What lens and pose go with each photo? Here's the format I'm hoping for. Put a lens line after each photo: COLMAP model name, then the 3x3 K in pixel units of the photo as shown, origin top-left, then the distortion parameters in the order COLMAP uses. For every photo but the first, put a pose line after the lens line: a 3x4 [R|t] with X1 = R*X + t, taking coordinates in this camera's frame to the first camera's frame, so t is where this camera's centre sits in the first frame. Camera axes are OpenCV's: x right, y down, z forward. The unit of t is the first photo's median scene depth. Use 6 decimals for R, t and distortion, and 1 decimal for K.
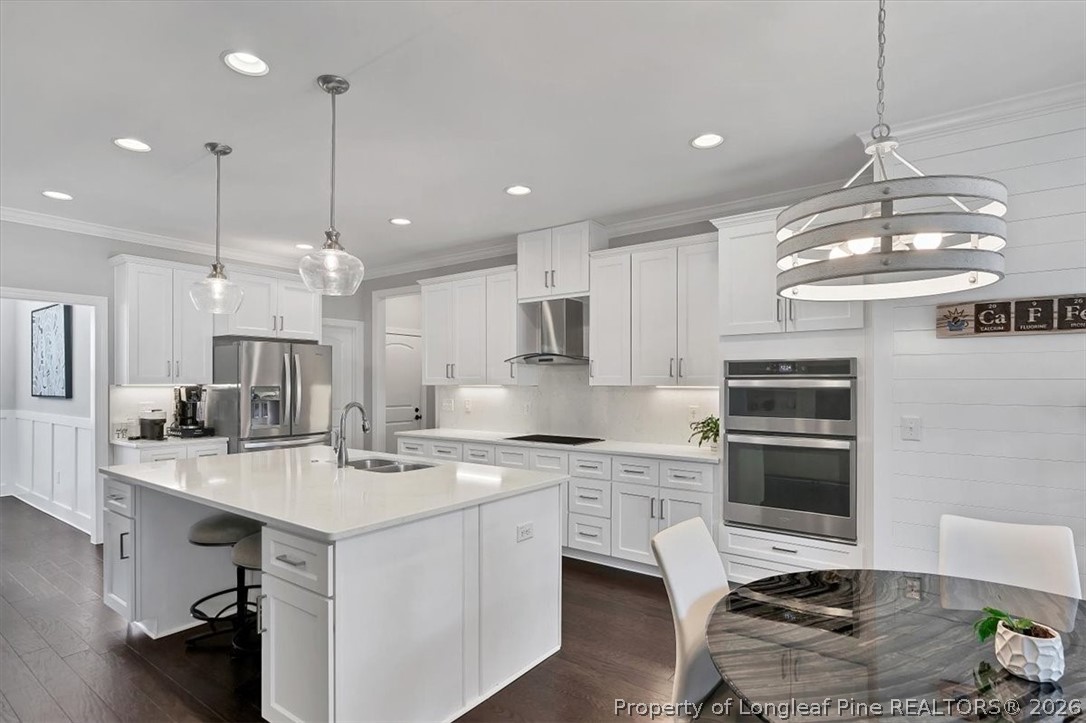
lens RADIAL K [[546.7, 0, 538.5], [0, 546.7, 386.5], [0, 0, 1]] dist [-0.005961, 0.000116]
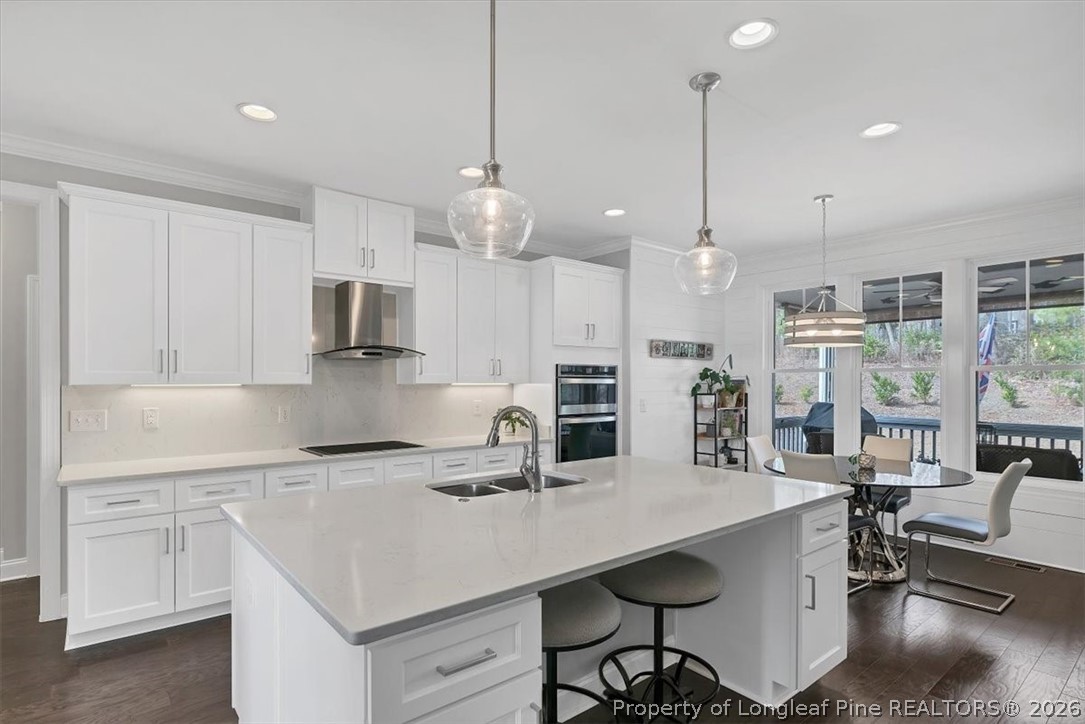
lens RADIAL K [[552.5, 0, 517.7], [0, 552.5, 381.5], [0, 0, 1]] dist [-0.001191, -0.000038]
pose [[0.270175, -0.002086, 0.962809, -0.760434], [0.007704, 0.999970, 0.000005, -0.003658], [-0.962781, 0.007416, 0.270183, 0.557074]]
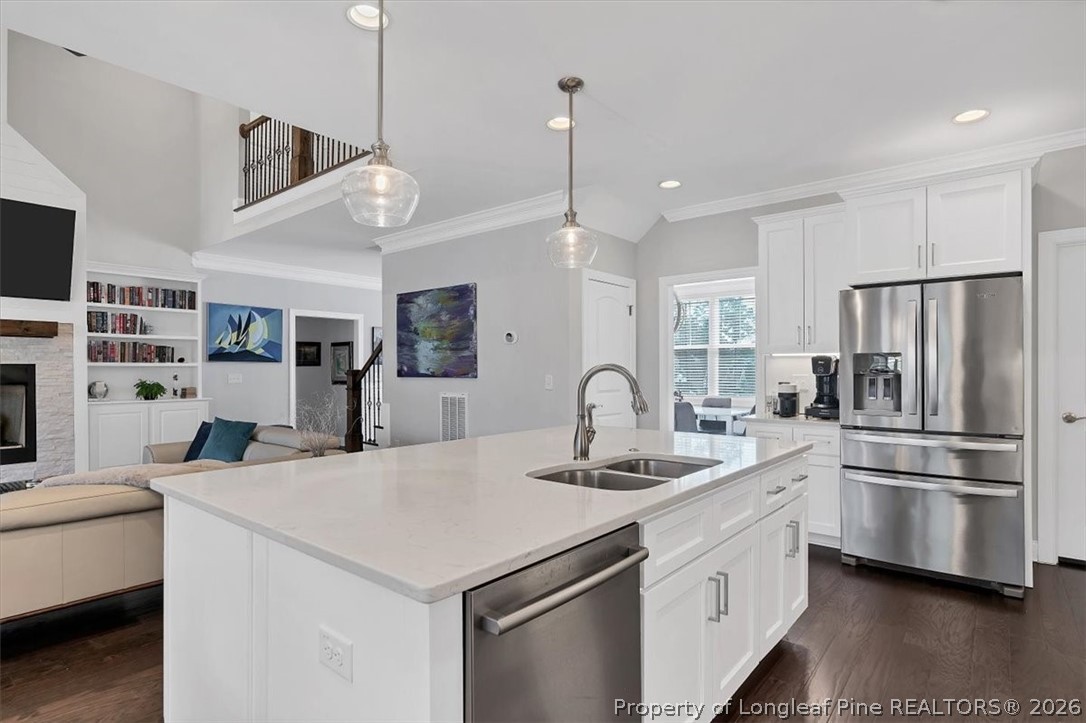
lens RADIAL K [[561.5, 0, 538.8], [0, 561.5, 364.3], [0, 0, 1]] dist [-0.001399, -0.000246]
pose [[-0.041902, -0.006708, -0.999099, 0.235486], [-0.007748, 0.999950, -0.006388, 0.023572], [0.999092, 0.007473, -0.041952, 0.665220]]
